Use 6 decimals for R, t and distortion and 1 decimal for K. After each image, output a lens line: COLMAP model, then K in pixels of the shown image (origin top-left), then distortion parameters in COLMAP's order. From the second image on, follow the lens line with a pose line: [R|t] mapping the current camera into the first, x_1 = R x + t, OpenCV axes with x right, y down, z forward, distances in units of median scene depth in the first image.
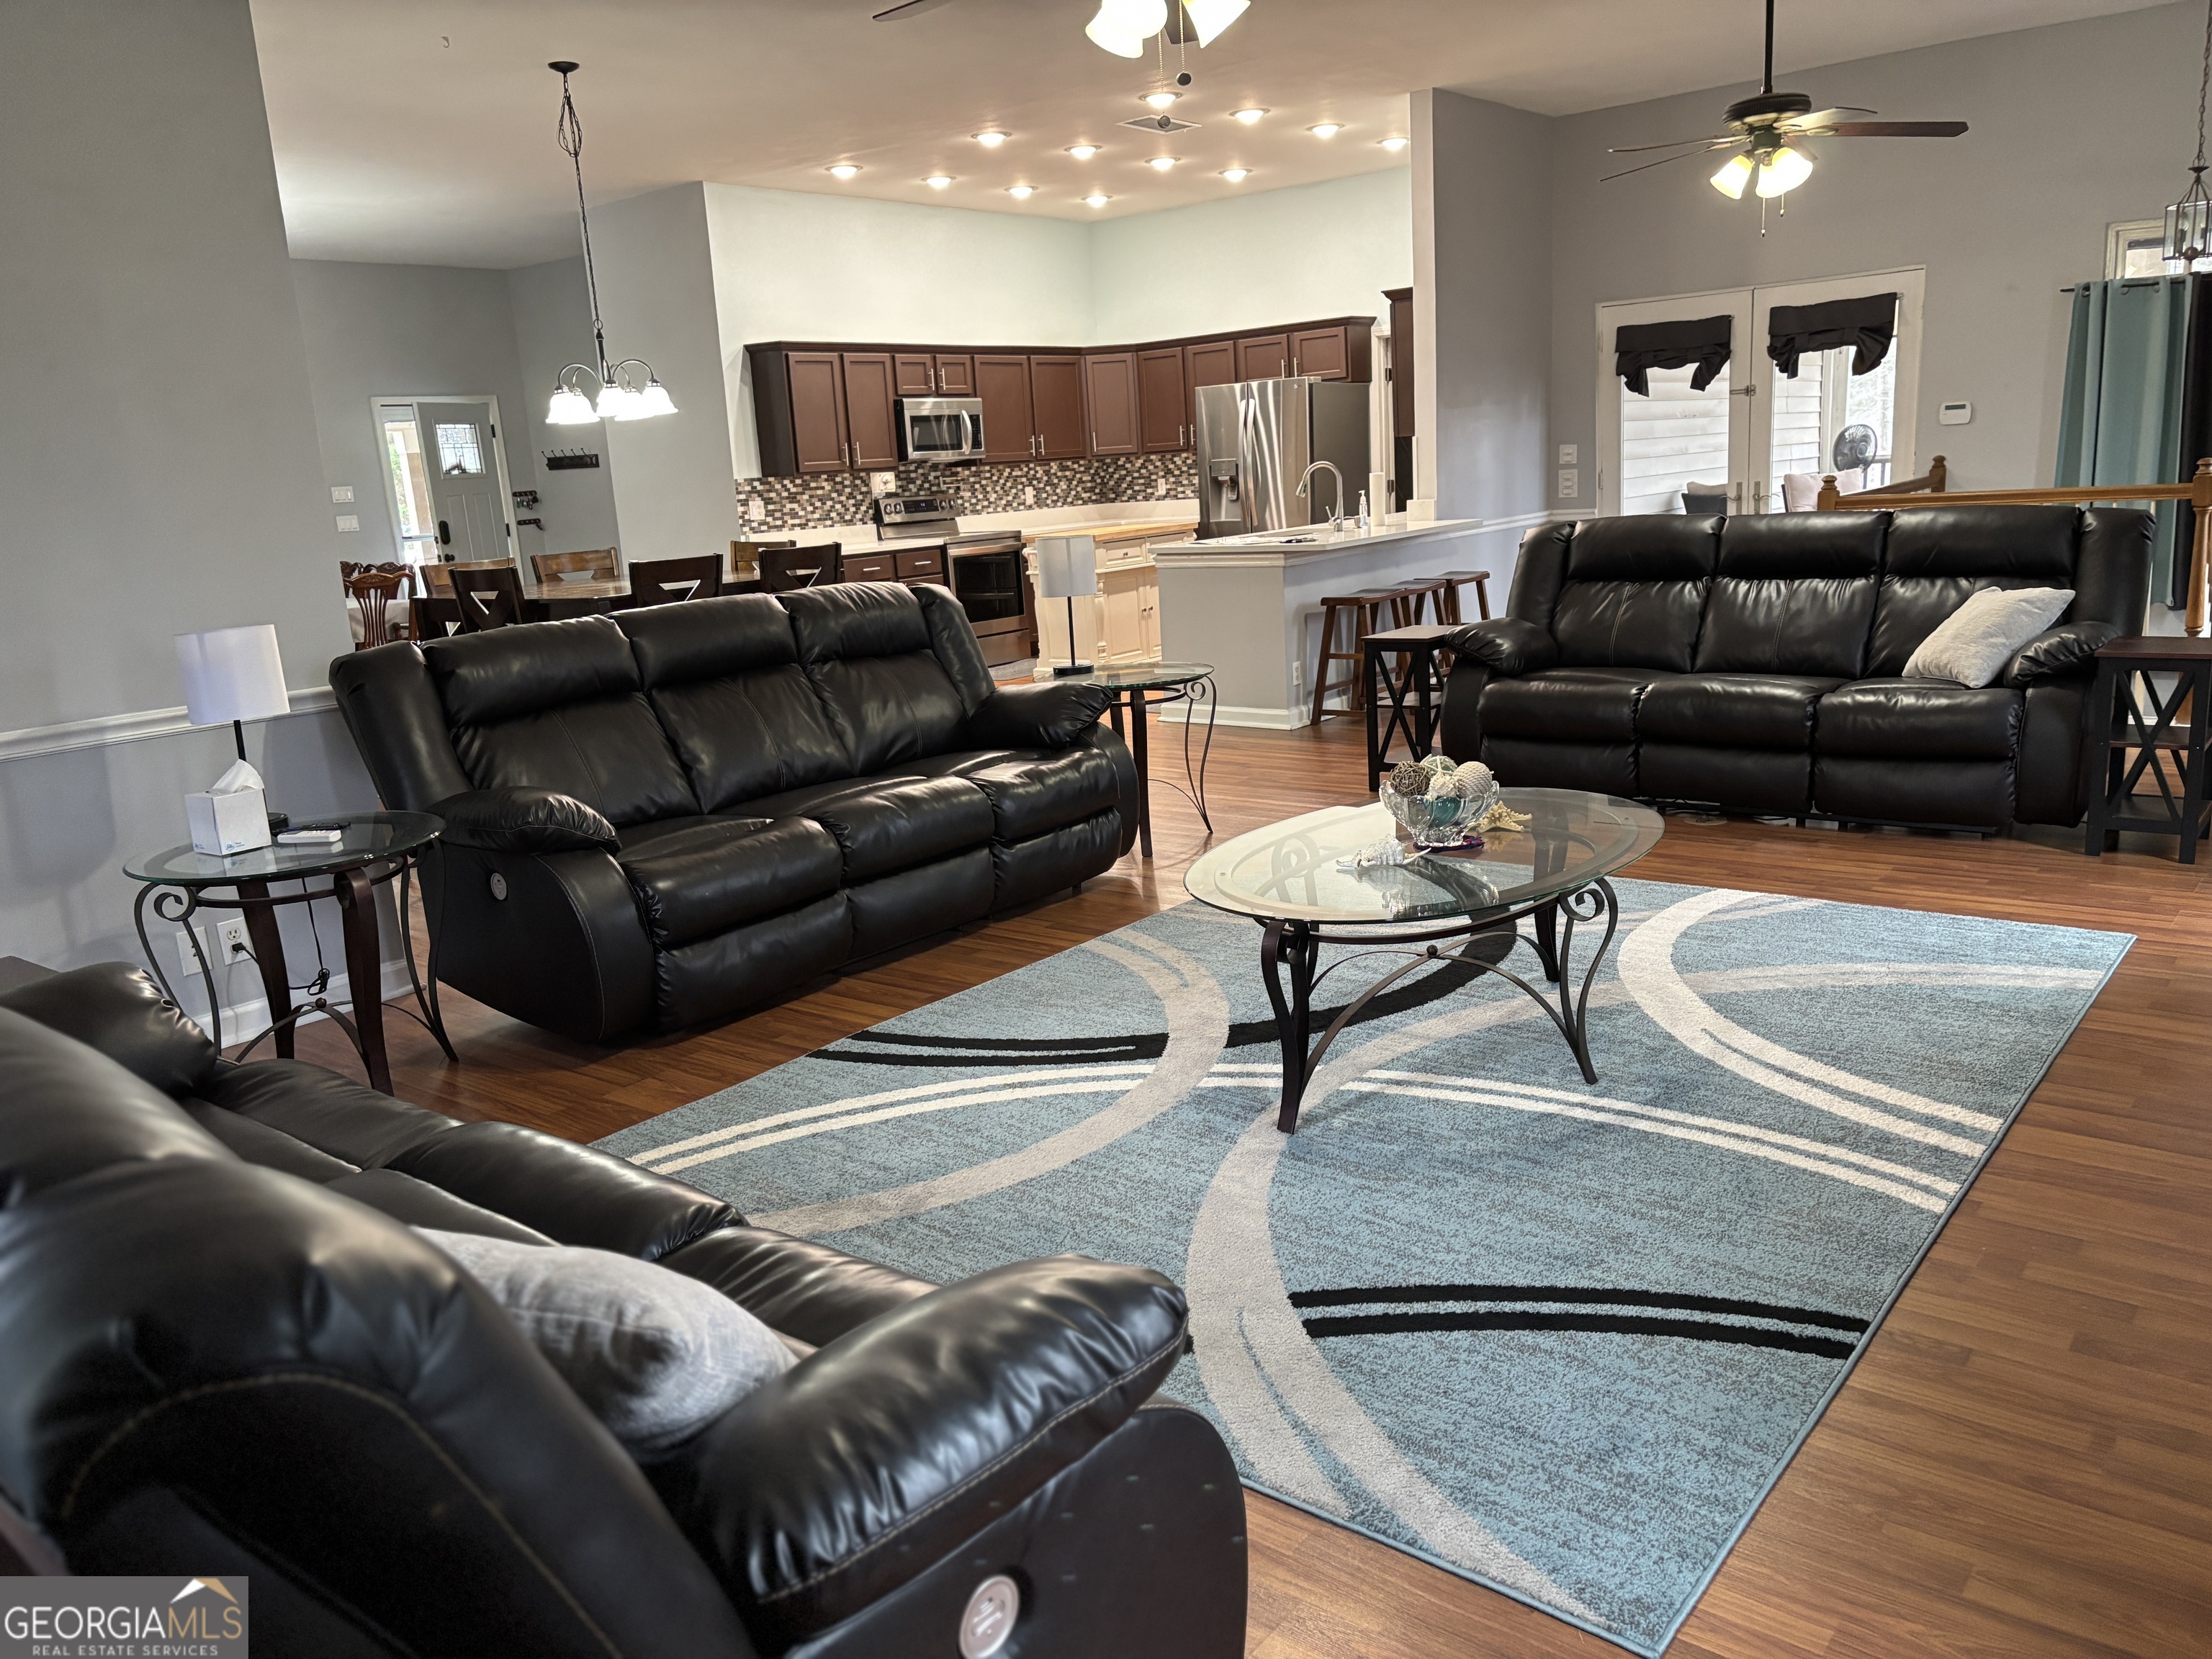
lens RADIAL K [[1653.6, 0, 1111.2], [0, 1653.6, 850.4], [0, 0, 1]] dist [0.078496, -0.102013]
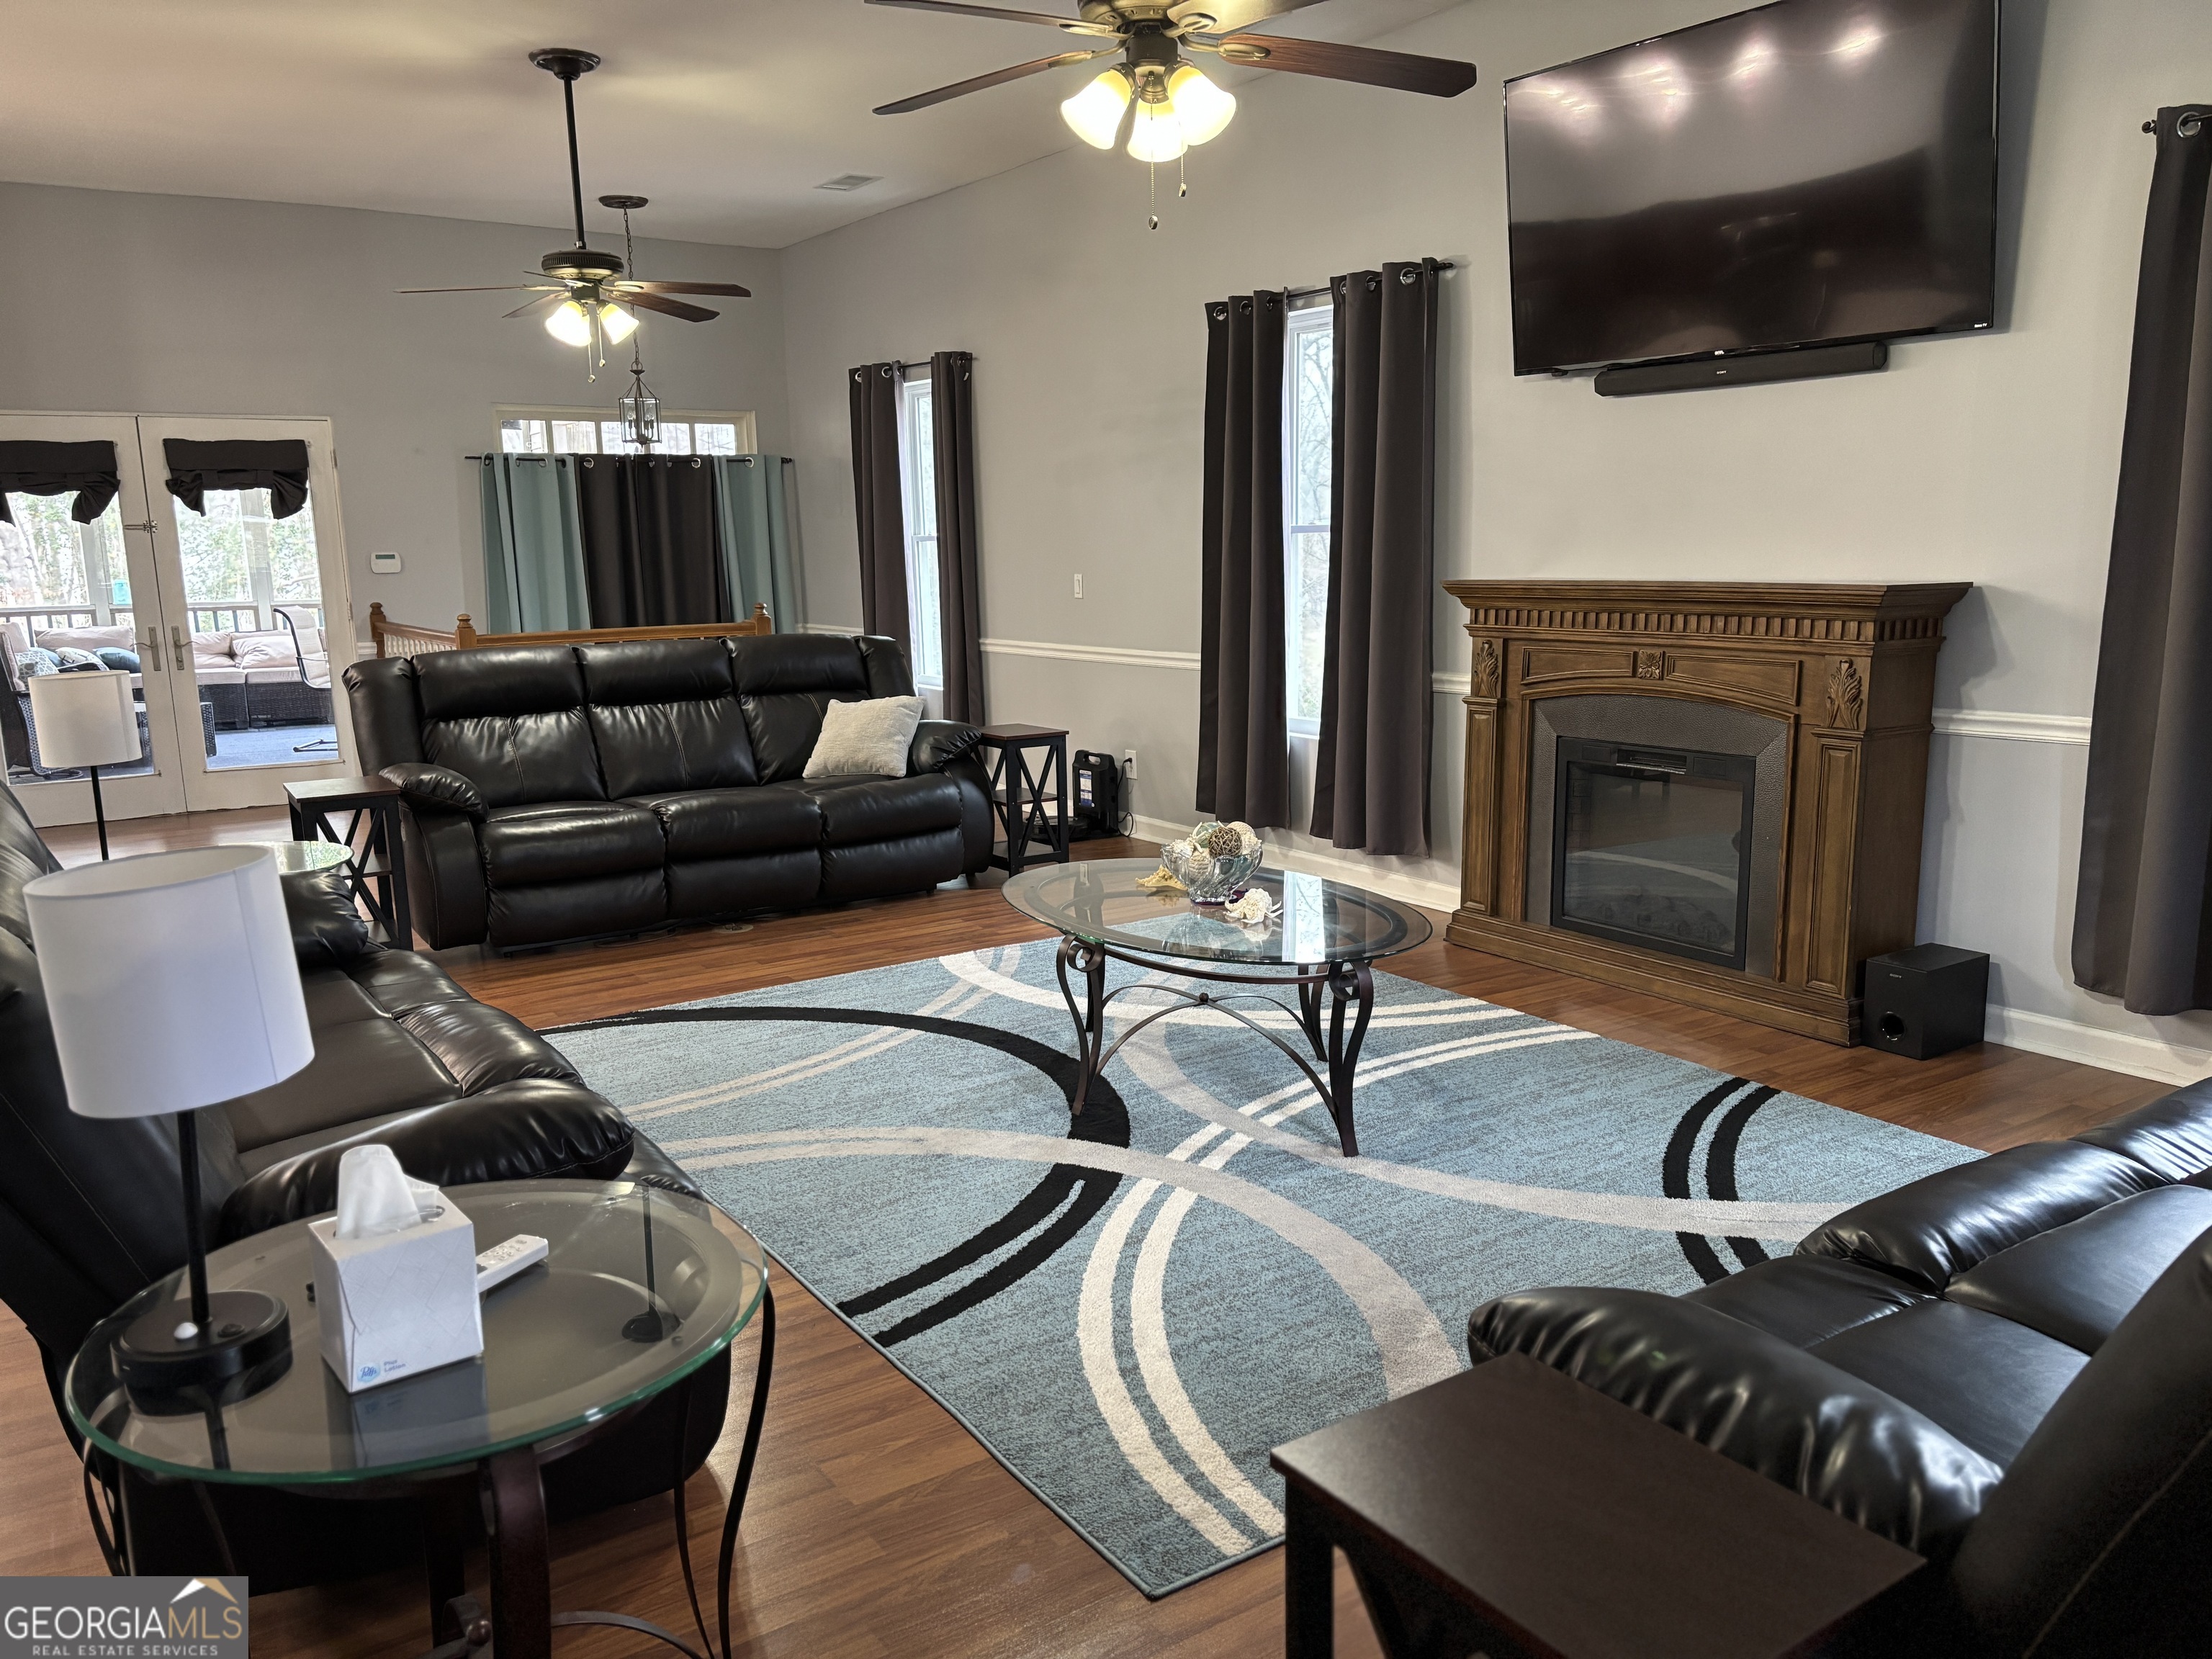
lens RADIAL K [[1683.3, 0, 1108.8], [0, 1683.3, 817.3], [0, 0, 1]] dist [0.104683, -0.174235]
pose [[0.290409, -0.097961, 0.951875, -0.762510], [0.216624, 0.975652, 0.034318, -0.094428], [-0.932060, 0.196232, 0.304559, 0.593362]]
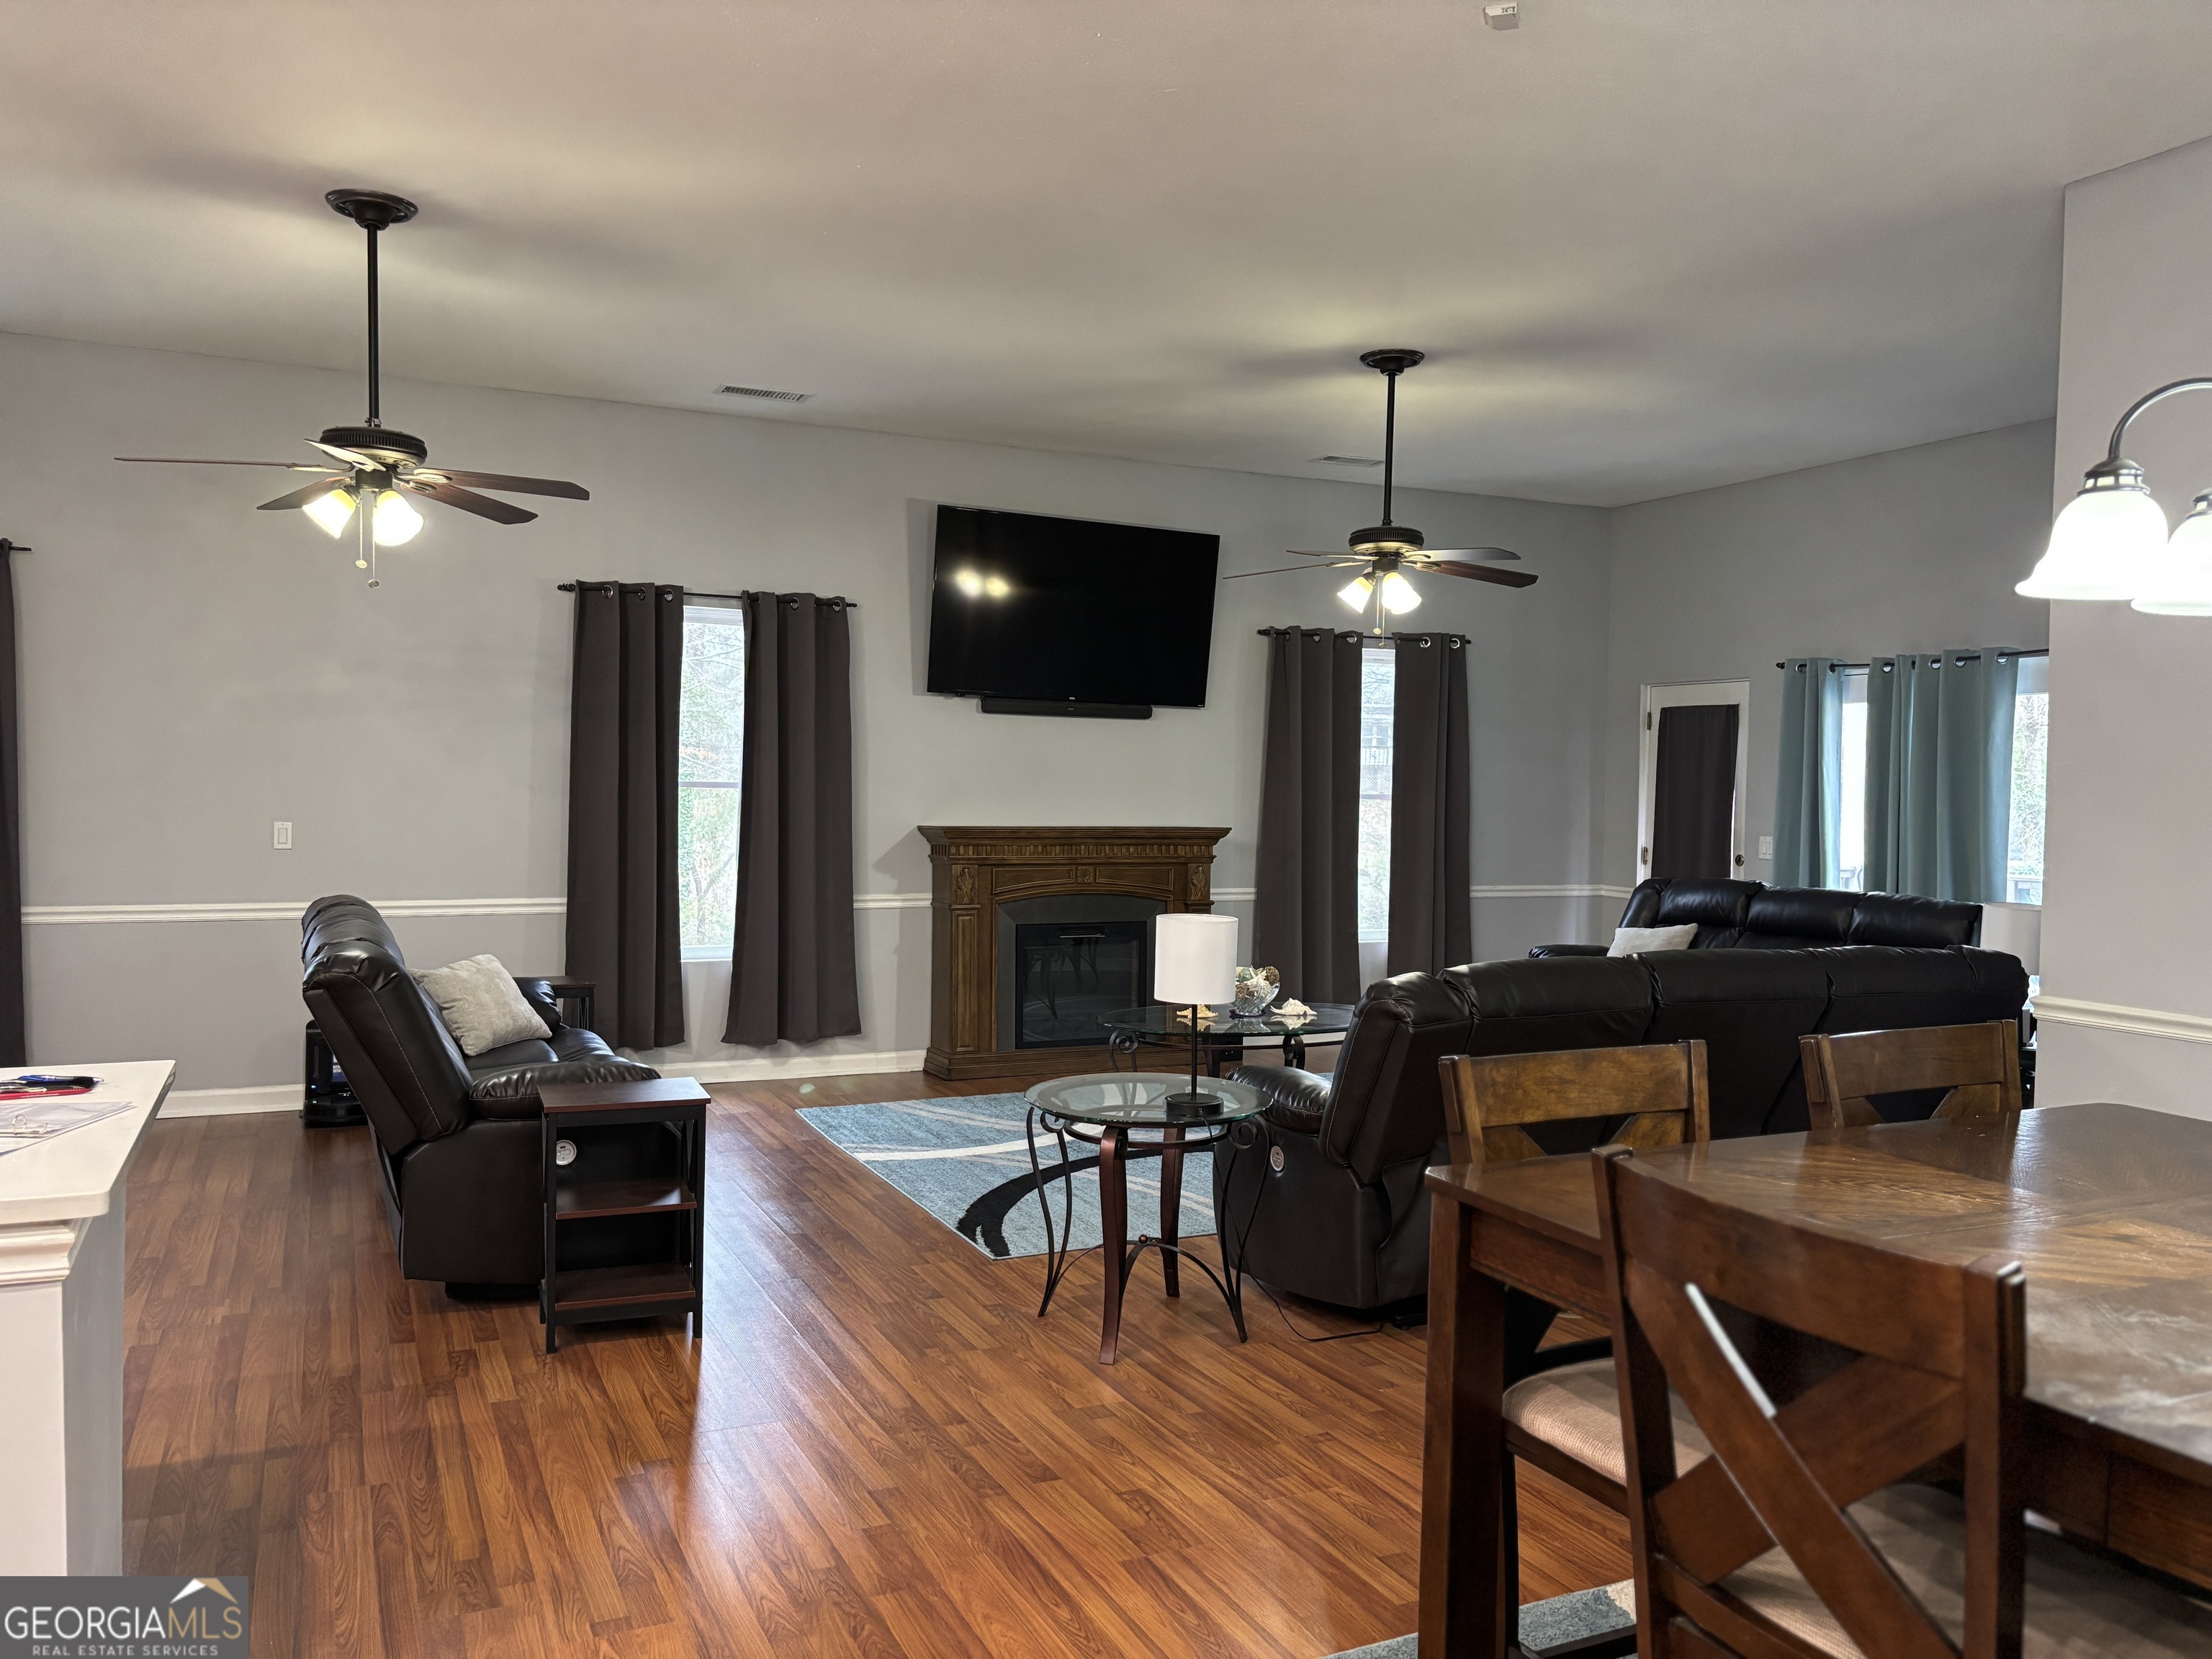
lens RADIAL K [[1669.7, 0, 1106.0], [0, 1669.7, 829.5], [0, 0, 1]] dist [0.040296, -0.031311]
pose [[-0.899624, 0.035938, 0.435185, -0.407895], [0.138716, 0.968504, 0.206778, -0.520816], [-0.414047, 0.246389, -0.876275, 2.242704]]
